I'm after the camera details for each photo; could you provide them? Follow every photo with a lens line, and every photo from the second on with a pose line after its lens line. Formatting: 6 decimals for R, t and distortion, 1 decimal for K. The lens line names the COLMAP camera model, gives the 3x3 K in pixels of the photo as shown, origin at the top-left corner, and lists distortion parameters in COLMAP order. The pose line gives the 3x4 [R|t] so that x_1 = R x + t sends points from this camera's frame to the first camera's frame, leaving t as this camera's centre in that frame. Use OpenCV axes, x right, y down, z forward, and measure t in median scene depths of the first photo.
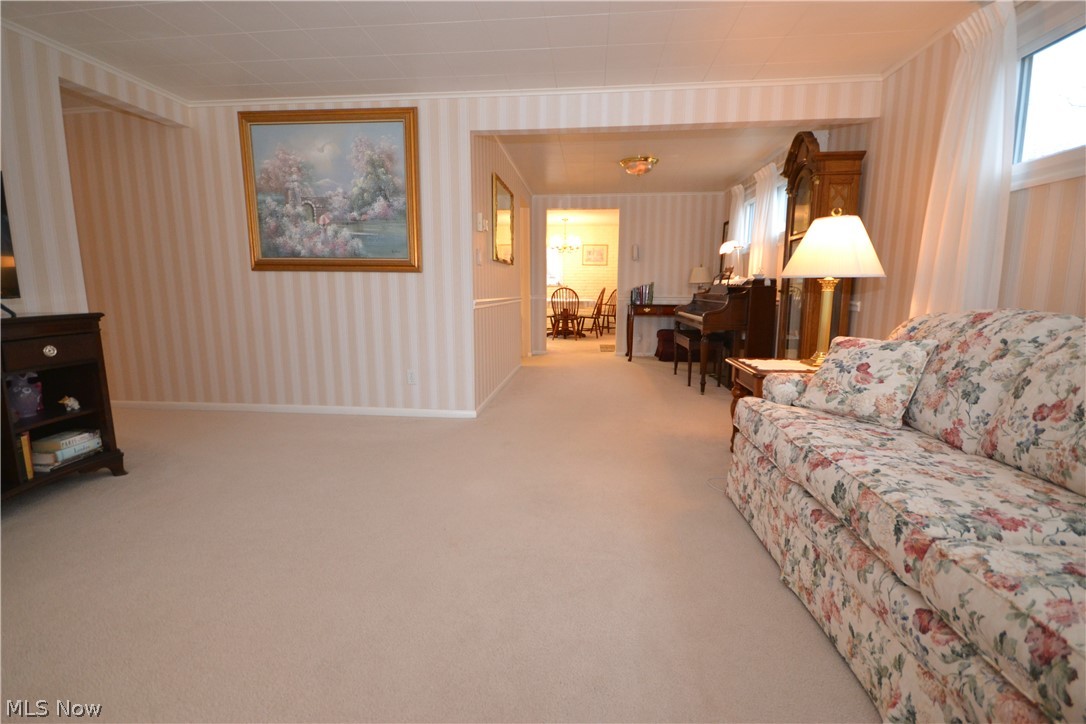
lens RADIAL K [[484.8, 0, 544.3], [0, 484.8, 365.1], [0, 0, 1]] dist [-0.001568, -0.002953]
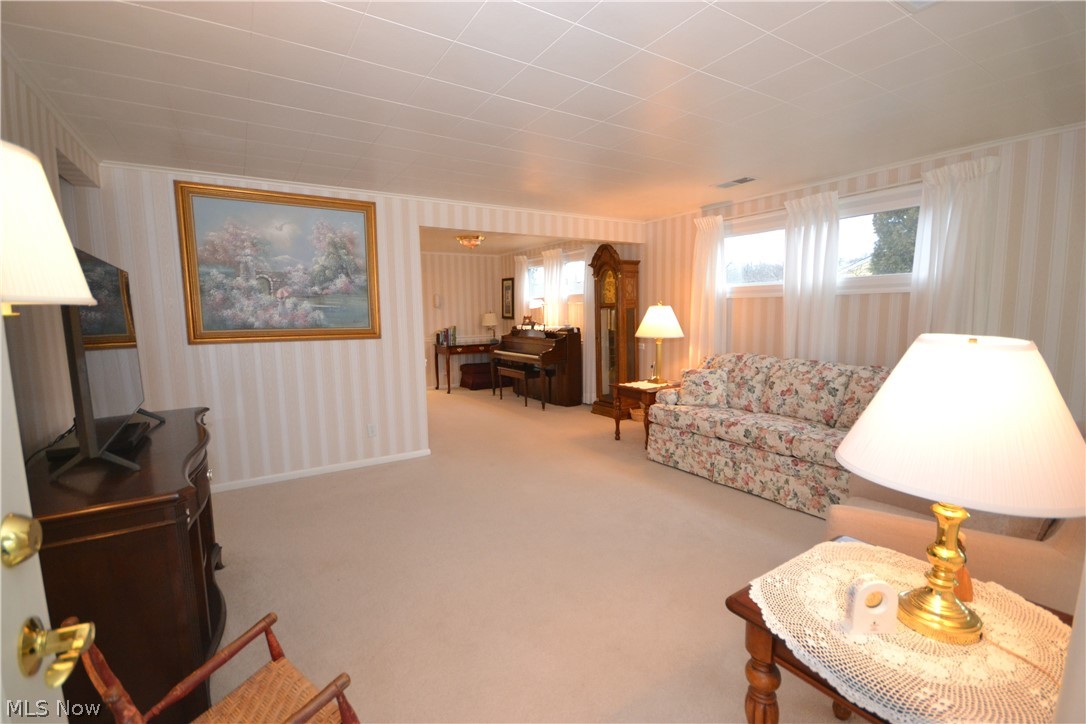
lens RADIAL K [[484.8, 0, 545.4], [0, 484.8, 360.9], [0, 0, 1]] dist [-0.001568, -0.002953]
pose [[0.785861, -0.078835, 0.613358, -0.669379], [0.112740, 0.993483, -0.016754, -0.074584], [-0.608040, 0.082316, 0.789627, -0.158728]]
